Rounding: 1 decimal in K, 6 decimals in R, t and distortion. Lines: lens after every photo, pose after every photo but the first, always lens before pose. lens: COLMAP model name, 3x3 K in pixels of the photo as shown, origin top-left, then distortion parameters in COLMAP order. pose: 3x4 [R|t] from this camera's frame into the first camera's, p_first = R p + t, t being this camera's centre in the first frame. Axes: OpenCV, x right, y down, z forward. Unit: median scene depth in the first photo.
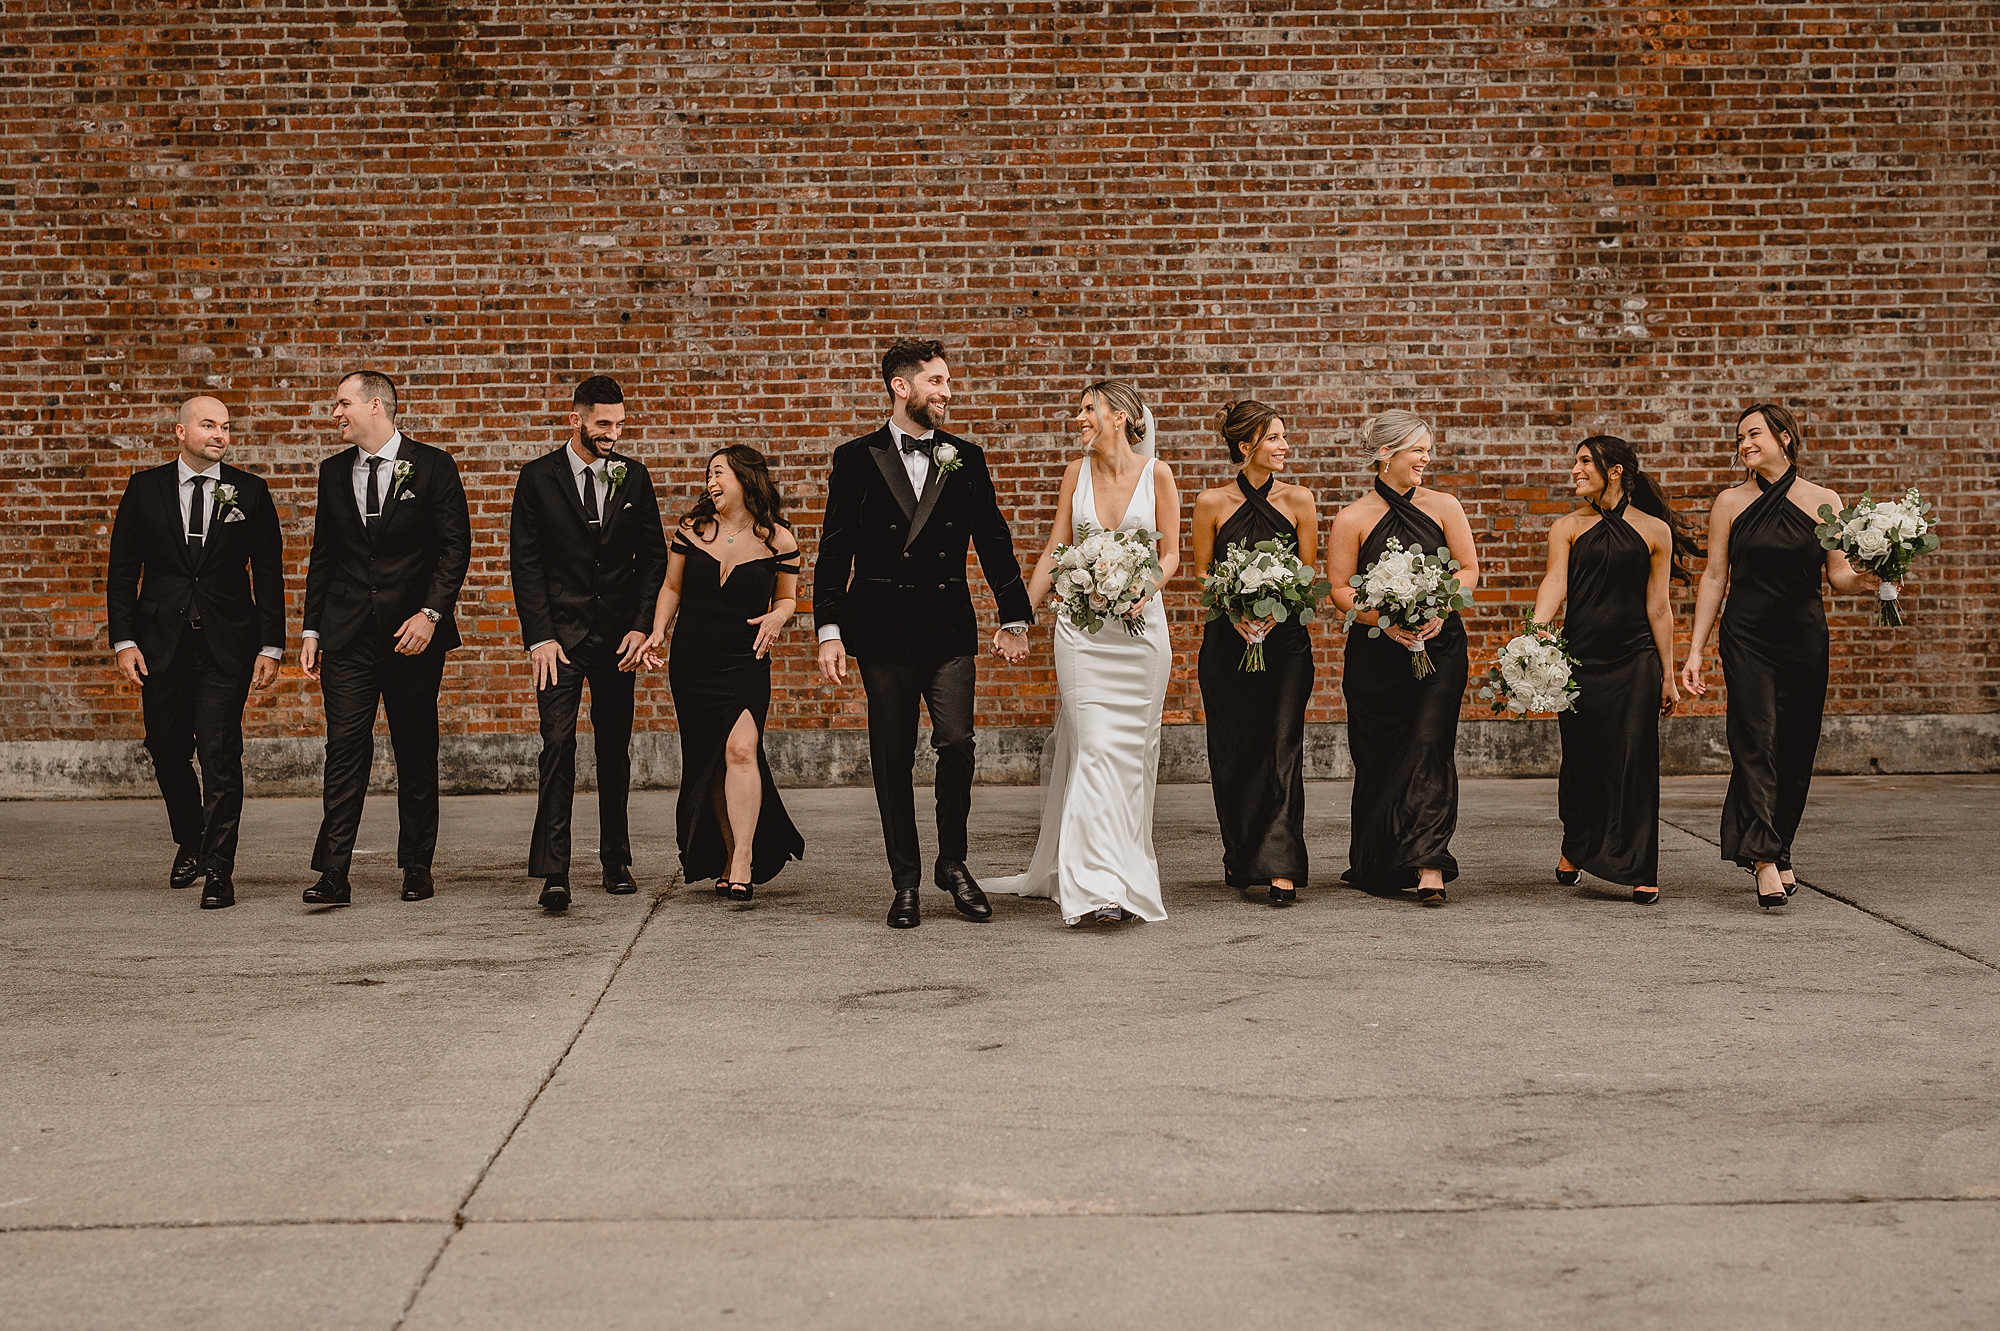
lens RADIAL K [[2702.8, 0, 993.2], [0, 2702.8, 675.7], [0, 0, 1]] dist [0.001876, 0.000000]
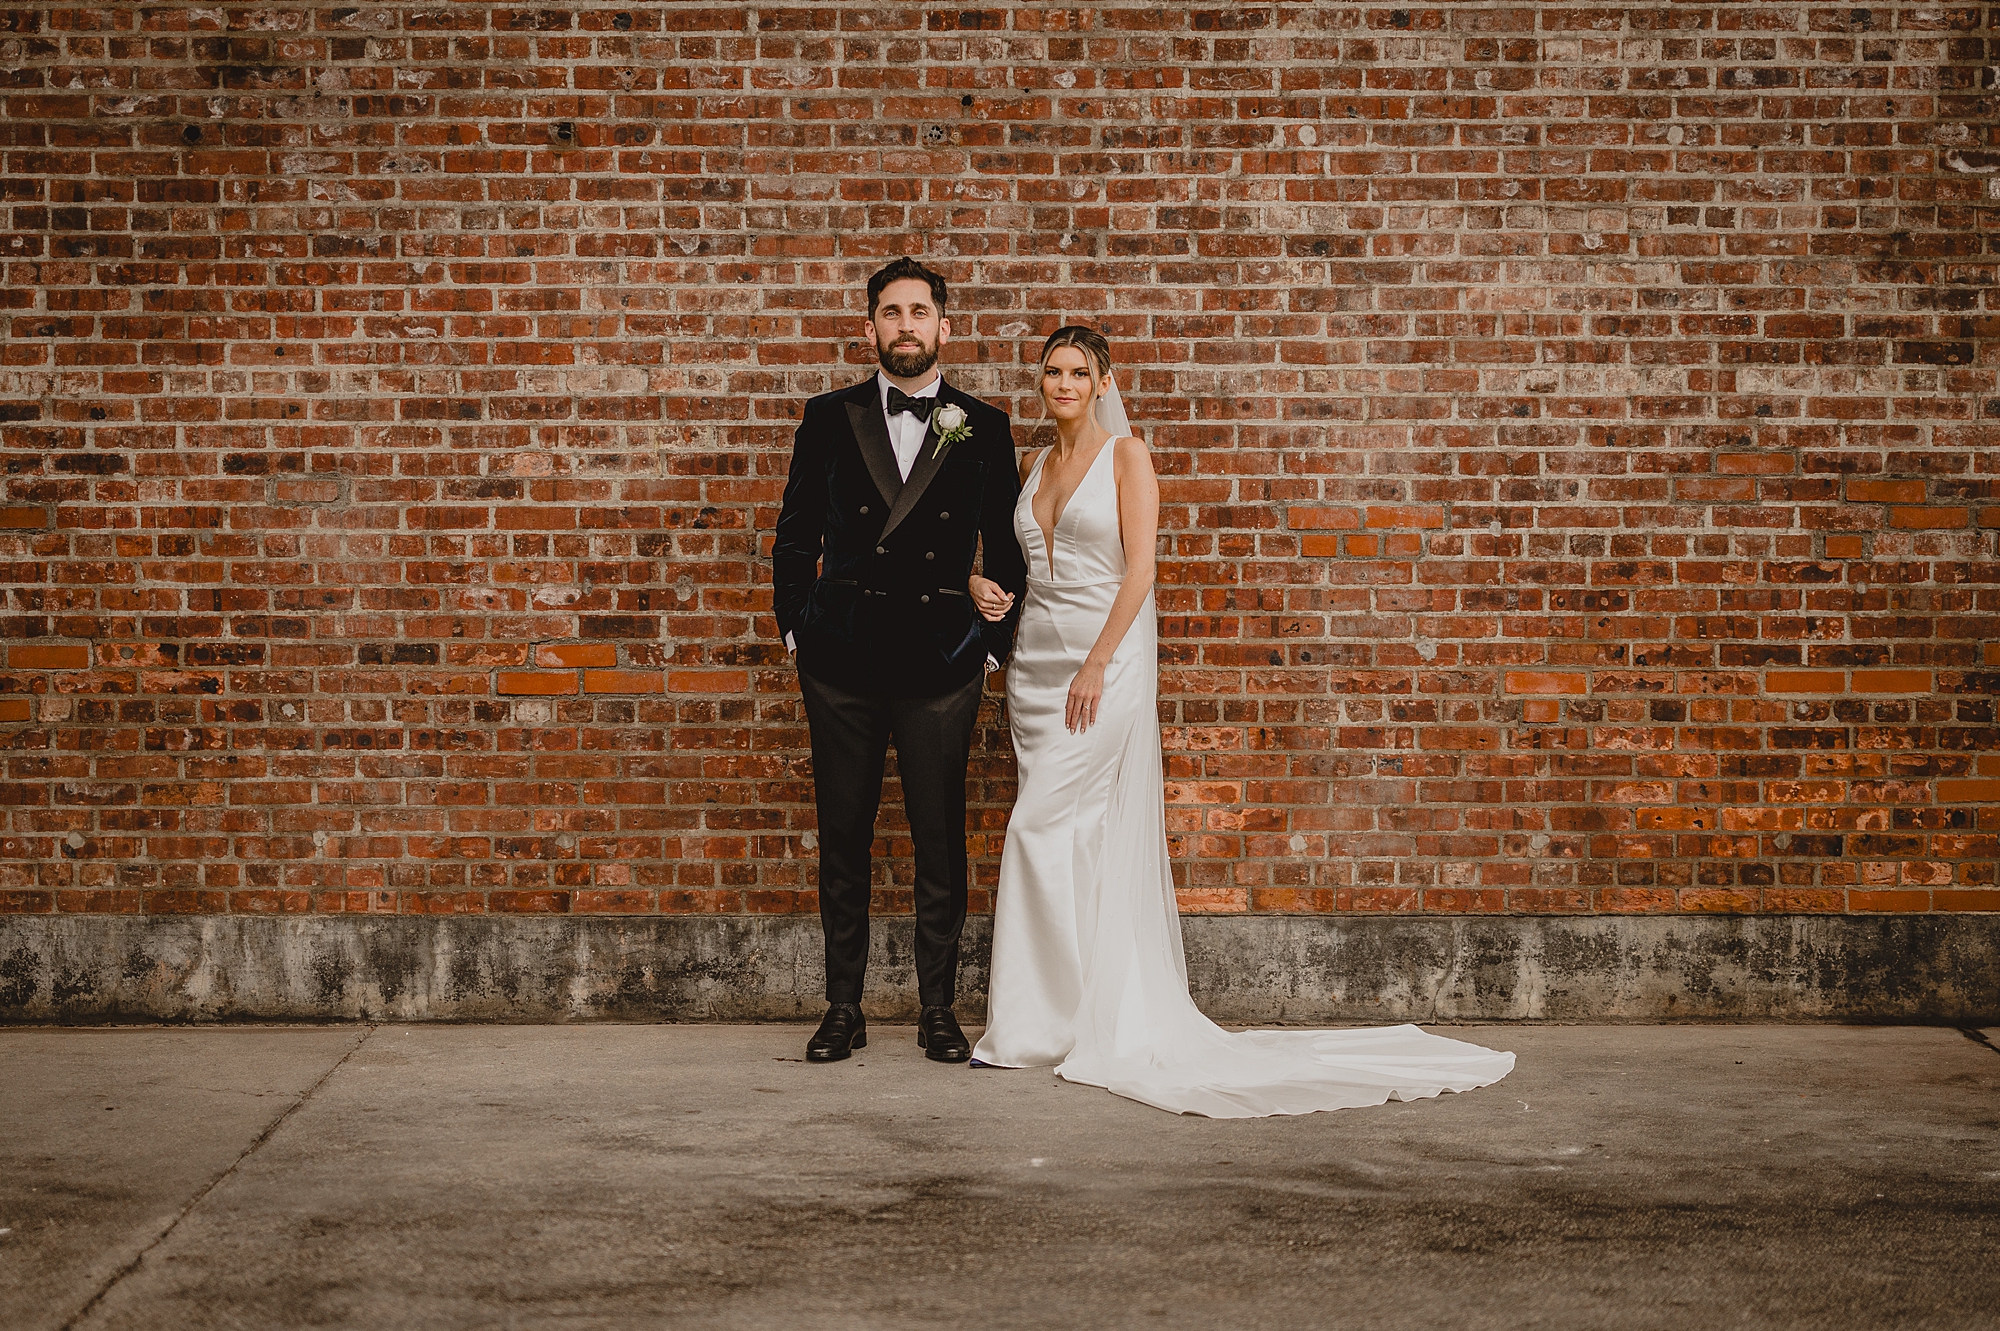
lens RADIAL K [[2702.8, 0, 1041.2], [0, 2702.8, 646.4], [0, 0, 1]] dist [0.001876, 0.000000]
pose [[0.999892, 0.014396, -0.002783, 0.033171], [-0.014397, 0.999896, -0.000423, -0.034265], [0.002777, 0.000463, 0.999996, 0.469539]]
